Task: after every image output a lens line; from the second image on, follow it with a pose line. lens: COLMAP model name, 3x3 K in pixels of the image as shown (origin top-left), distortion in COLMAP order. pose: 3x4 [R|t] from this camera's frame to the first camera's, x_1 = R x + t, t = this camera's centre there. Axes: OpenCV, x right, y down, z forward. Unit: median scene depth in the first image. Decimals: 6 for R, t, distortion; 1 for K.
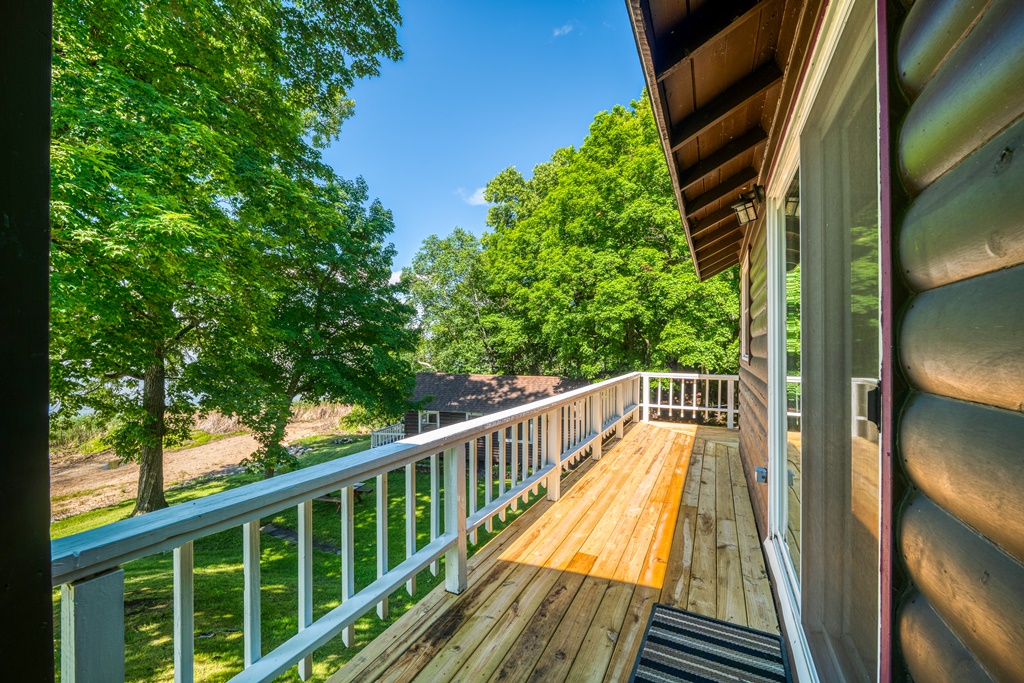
lens RADIAL K [[416.4, 0, 507.4], [0, 416.4, 346.2], [0, 0, 1]] dist [-0.011390, -0.000250]
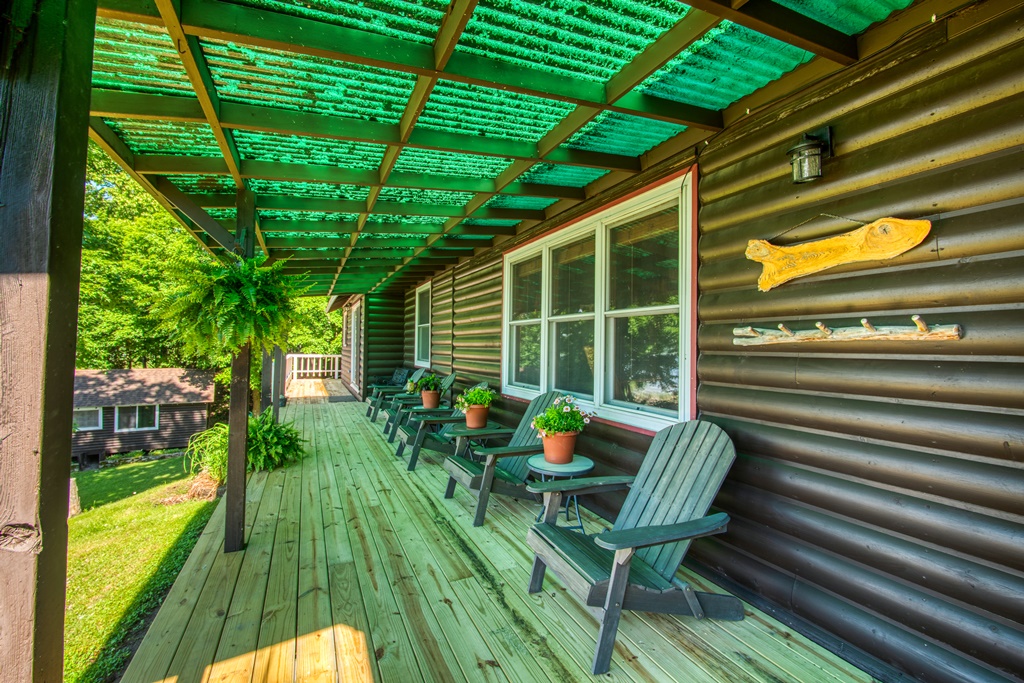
lens RADIAL K [[416.4, 0, 509.5], [0, 416.4, 342.2], [0, 0, 1]] dist [-0.011390, -0.000250]
pose [[0.603382, 0.014508, 0.797320, -0.240474], [-0.008702, 0.999895, -0.011609, 0.008828], [-0.797405, 0.000066, 0.603445, -0.378333]]
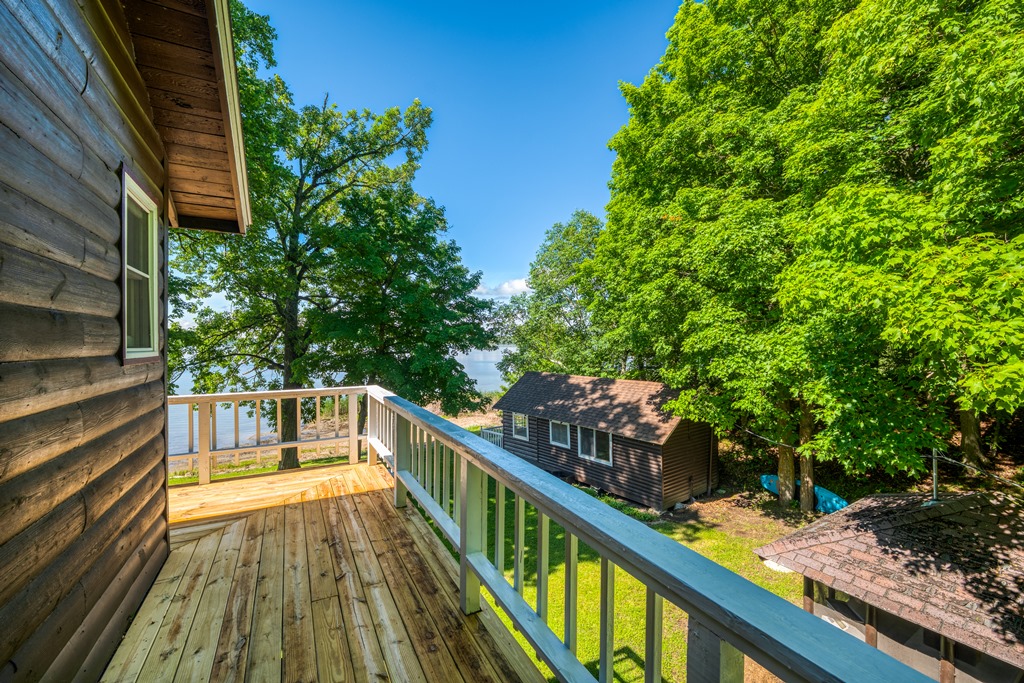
lens RADIAL K [[416.4, 0, 505.9], [0, 416.4, 347.3], [0, 0, 1]] dist [-0.011390, -0.000250]
pose [[0.803148, 0.001206, -0.595779, 0.350258], [0.004155, 0.999962, 0.007626, 0.000568], [0.595765, -0.008600, 0.803112, 0.238327]]
